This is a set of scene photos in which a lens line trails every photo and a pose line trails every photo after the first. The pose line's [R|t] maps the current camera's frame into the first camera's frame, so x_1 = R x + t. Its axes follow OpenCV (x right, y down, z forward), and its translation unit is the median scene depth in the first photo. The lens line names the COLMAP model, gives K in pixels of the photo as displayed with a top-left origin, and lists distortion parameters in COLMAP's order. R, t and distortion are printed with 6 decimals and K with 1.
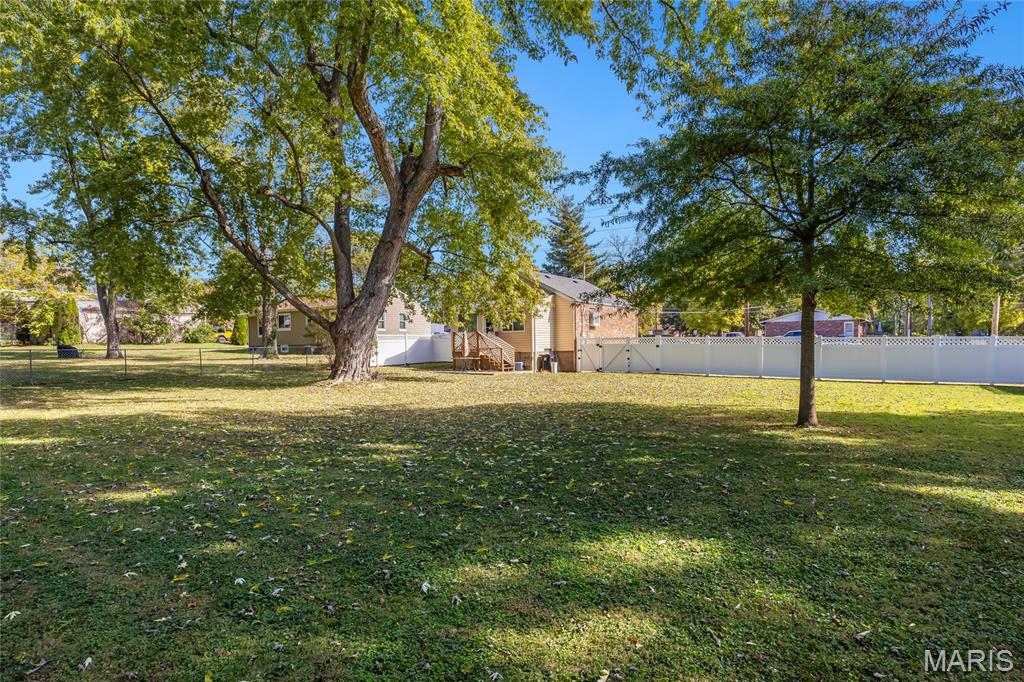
lens RADIAL K [[597.8, 0, 512.0], [0, 597.8, 341.0], [0, 0, 1]] dist [-0.002084, -0.000213]
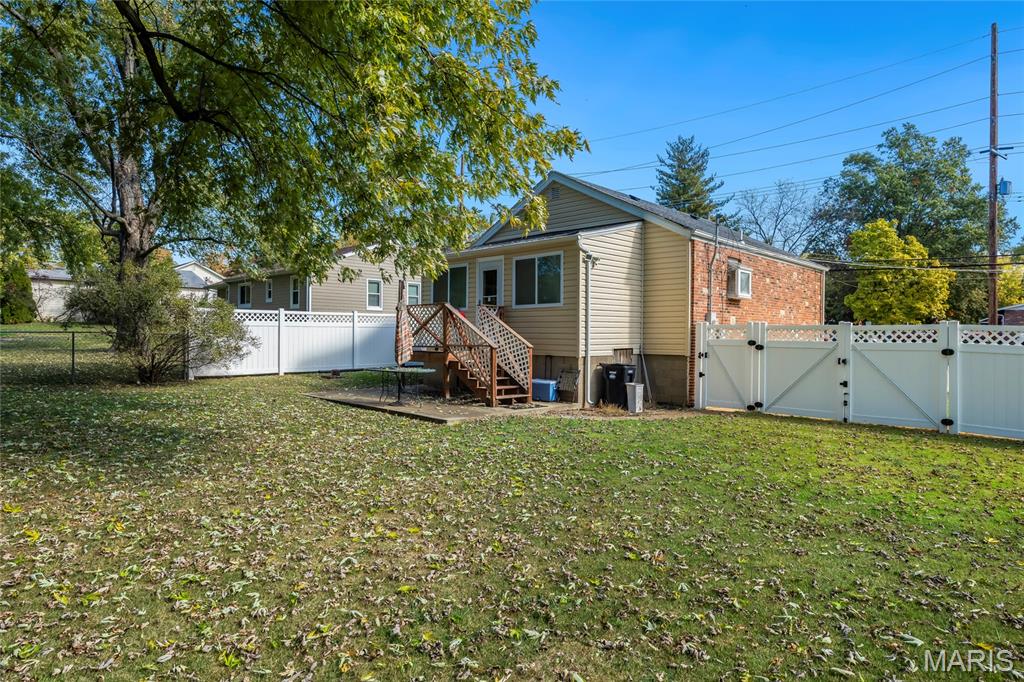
lens RADIAL K [[597.8, 0, 512.0], [0, 597.8, 341.0], [0, 0, 1]] dist [-0.002084, -0.000213]
pose [[0.982638, 0.023848, -0.183994, 0.061945], [-0.021700, 0.999671, 0.013679, 0.003118], [0.184259, -0.009449, 0.982832, 0.589824]]
